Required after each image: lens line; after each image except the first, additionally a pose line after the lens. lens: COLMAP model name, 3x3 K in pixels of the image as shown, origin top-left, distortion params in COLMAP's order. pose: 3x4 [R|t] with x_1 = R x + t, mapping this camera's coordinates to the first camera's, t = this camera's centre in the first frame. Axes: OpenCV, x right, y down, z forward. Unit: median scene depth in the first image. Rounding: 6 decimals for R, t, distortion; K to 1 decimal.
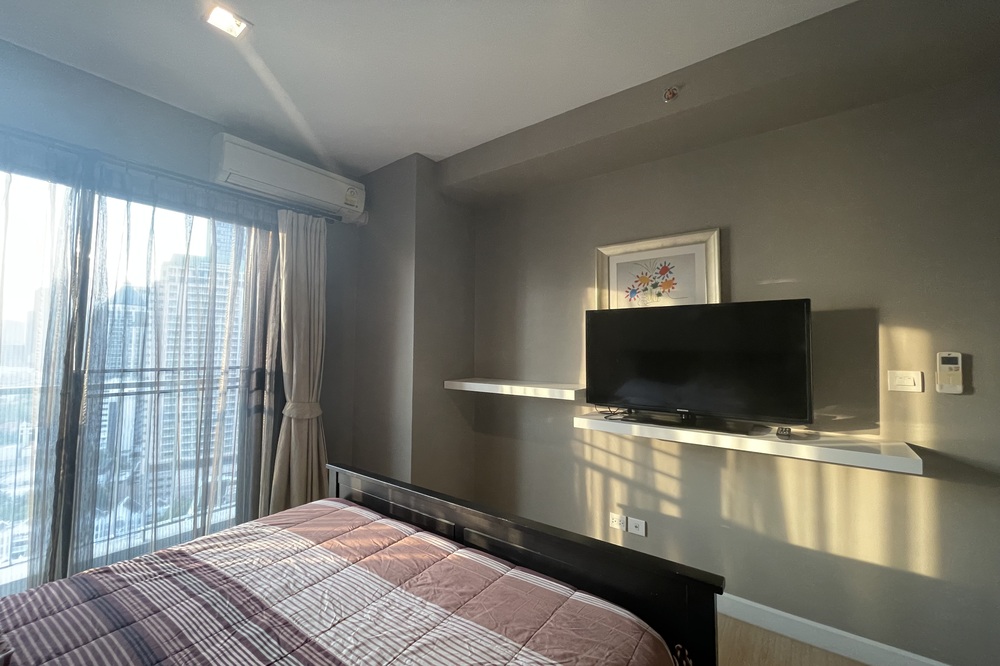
lens RADIAL K [[401.6, 0, 499.8], [0, 401.6, 330.0], [0, 0, 1]] dist [-0.004218, -0.000569]
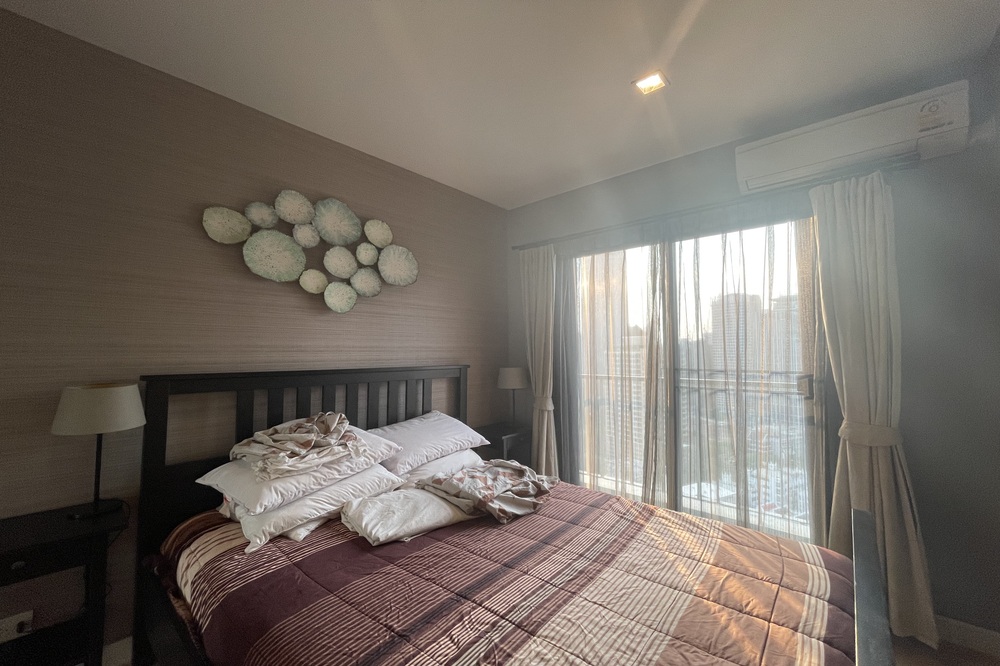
lens RADIAL K [[401.6, 0, 499.6], [0, 401.6, 331.7], [0, 0, 1]] dist [-0.004218, -0.000569]
pose [[-0.083403, -0.055409, -0.994974, 0.563235], [0.047596, 0.997092, -0.059516, 0.034353], [0.995379, -0.052321, -0.080523, 0.651850]]
